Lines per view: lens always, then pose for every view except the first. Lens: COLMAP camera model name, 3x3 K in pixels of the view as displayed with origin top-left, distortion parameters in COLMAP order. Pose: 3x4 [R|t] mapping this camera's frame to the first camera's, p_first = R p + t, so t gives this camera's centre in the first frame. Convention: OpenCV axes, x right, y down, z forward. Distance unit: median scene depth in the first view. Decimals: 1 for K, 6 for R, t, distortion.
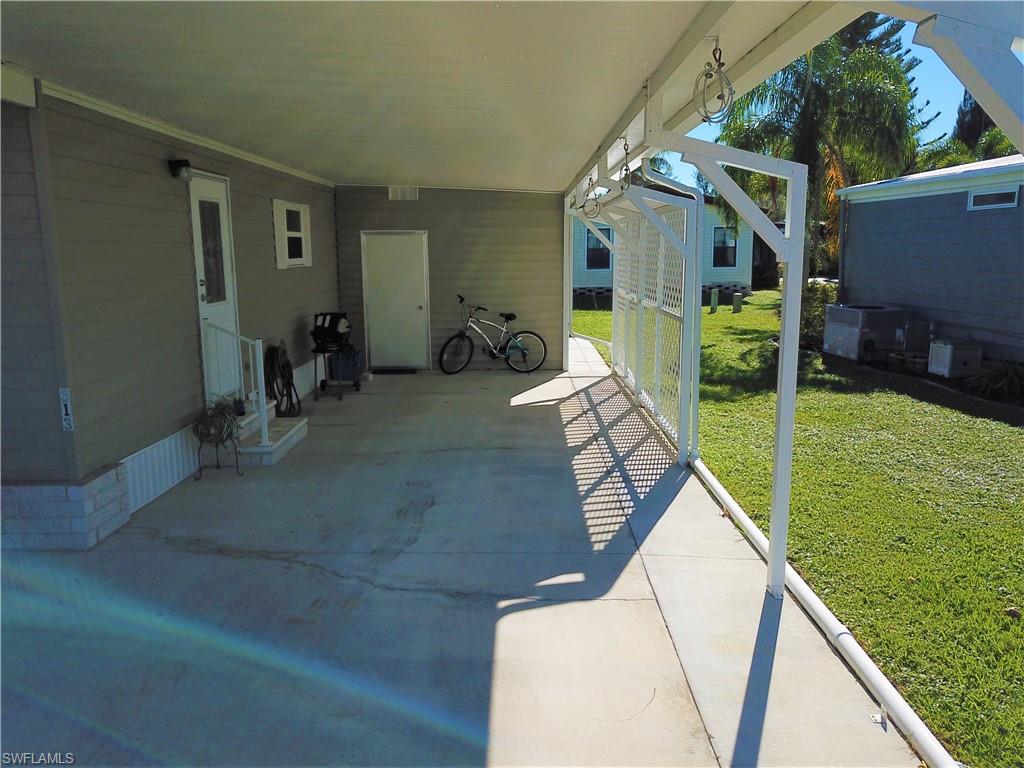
lens RADIAL K [[793.3, 0, 512.9], [0, 793.3, 382.5], [0, 0, 1]] dist [0.017042, -0.030165]
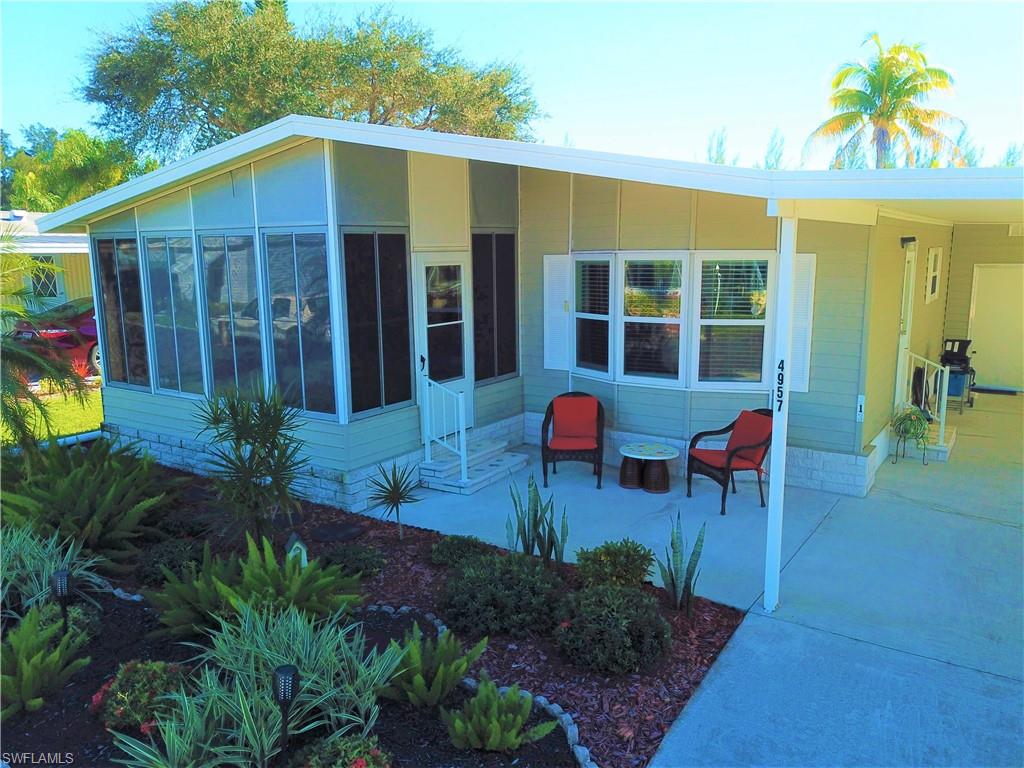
lens RADIAL K [[793.3, 0, 514.1], [0, 793.3, 377.8], [0, 0, 1]] dist [0.017042, -0.030165]
pose [[0.837245, 0.086787, -0.539897, -0.140440], [-0.086932, 0.995894, 0.025278, -0.003516], [0.539874, 0.025771, 0.841352, -0.354276]]
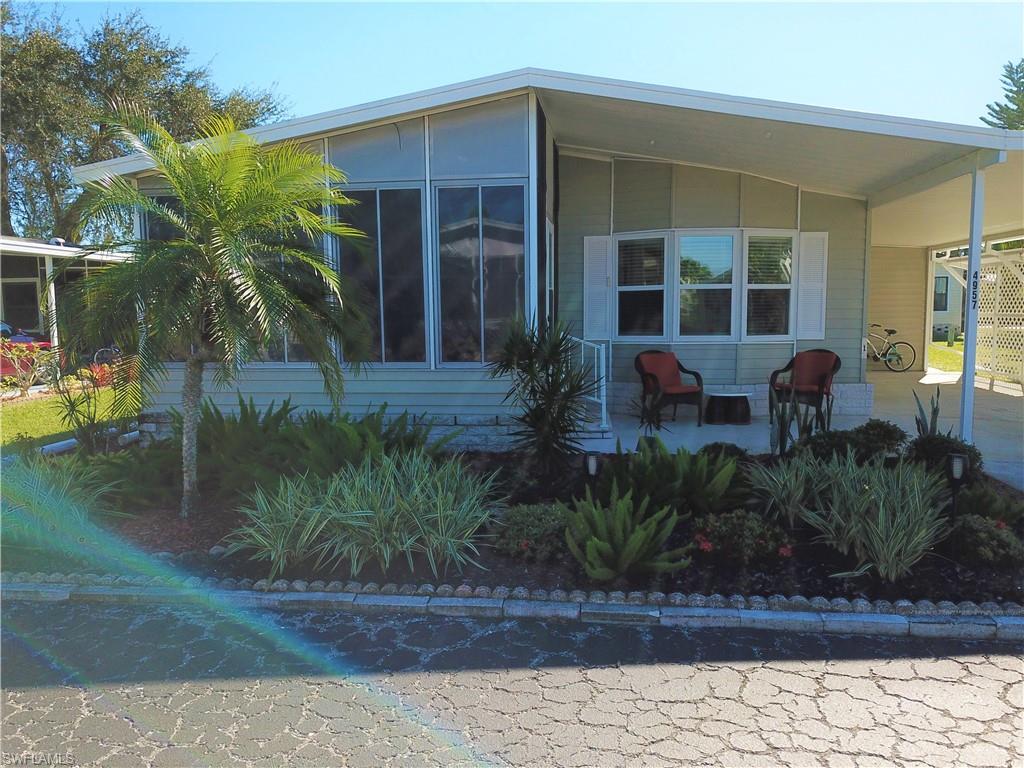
lens RADIAL K [[793.3, 0, 511.9], [0, 793.3, 380.2], [0, 0, 1]] dist [0.017042, -0.030165]
pose [[0.993431, 0.006768, -0.114232, -0.605897], [-0.015175, 0.997225, -0.072888, 0.138929], [0.113422, 0.074143, 0.990777, -0.581164]]
